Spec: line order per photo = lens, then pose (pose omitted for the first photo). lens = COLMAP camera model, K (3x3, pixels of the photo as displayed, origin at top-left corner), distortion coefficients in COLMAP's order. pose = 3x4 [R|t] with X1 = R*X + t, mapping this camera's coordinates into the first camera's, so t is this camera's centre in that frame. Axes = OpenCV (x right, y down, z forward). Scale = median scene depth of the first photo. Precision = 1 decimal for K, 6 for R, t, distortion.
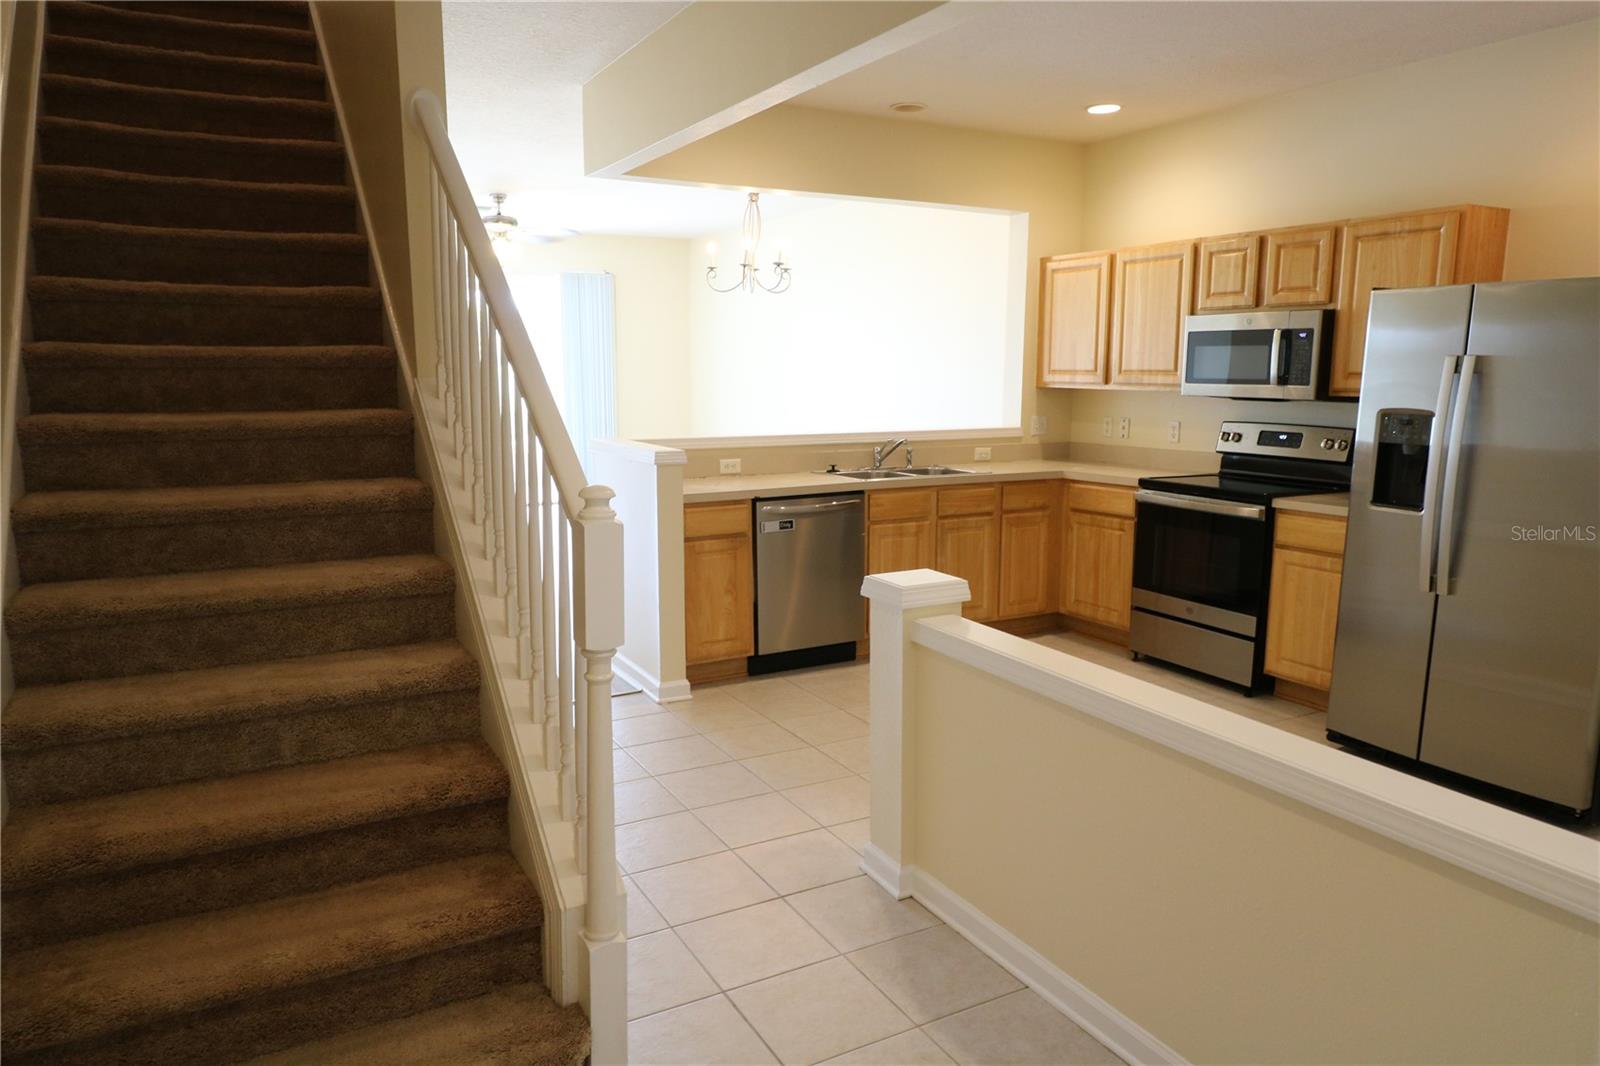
lens RADIAL K [[1076.4, 0, 808.4], [0, 1076.4, 530.2], [0, 0, 1]] dist [0.009209, -0.008344]
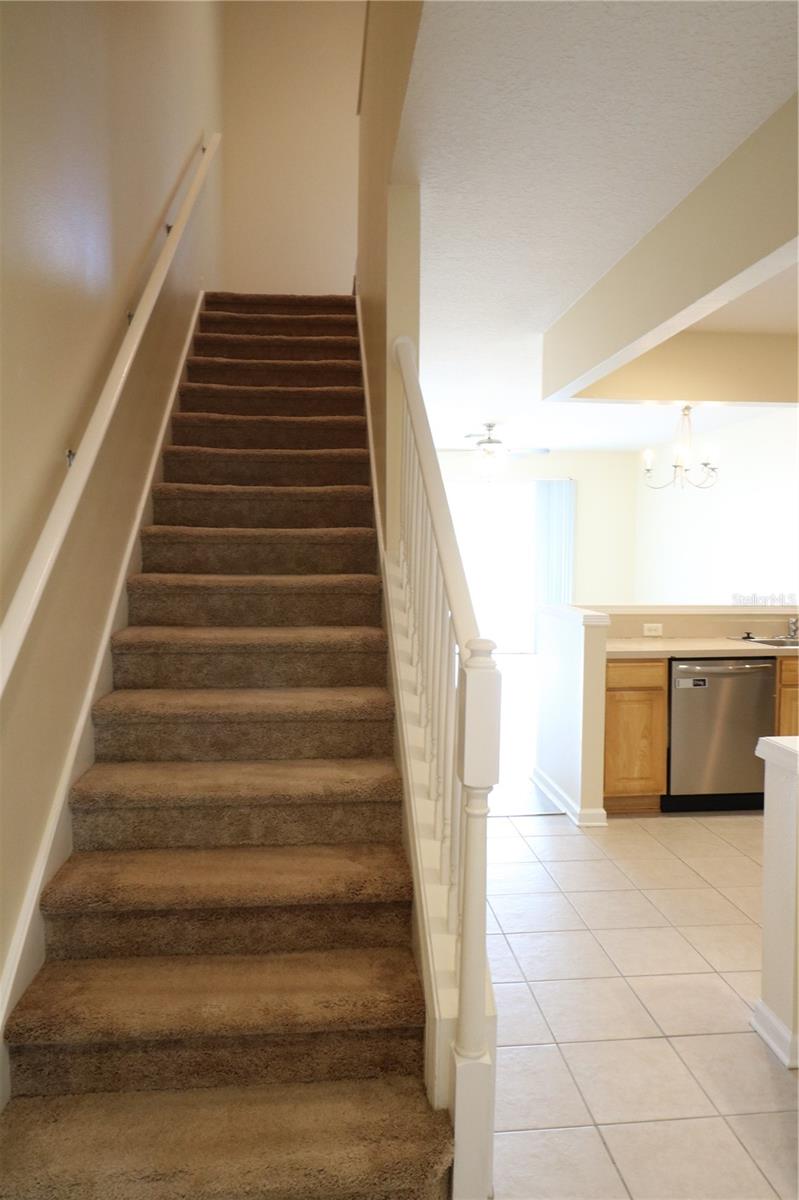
lens RADIAL K [[807.3, 0, 391.8], [0, 807.3, 591.9], [0, 0, 1]] dist [0.009209, -0.008344]
pose [[0.916020, 0.023293, -0.400455, 0.038953], [-0.064179, 0.993963, -0.088991, -0.005995], [0.395964, 0.107219, 0.911985, 0.129742]]
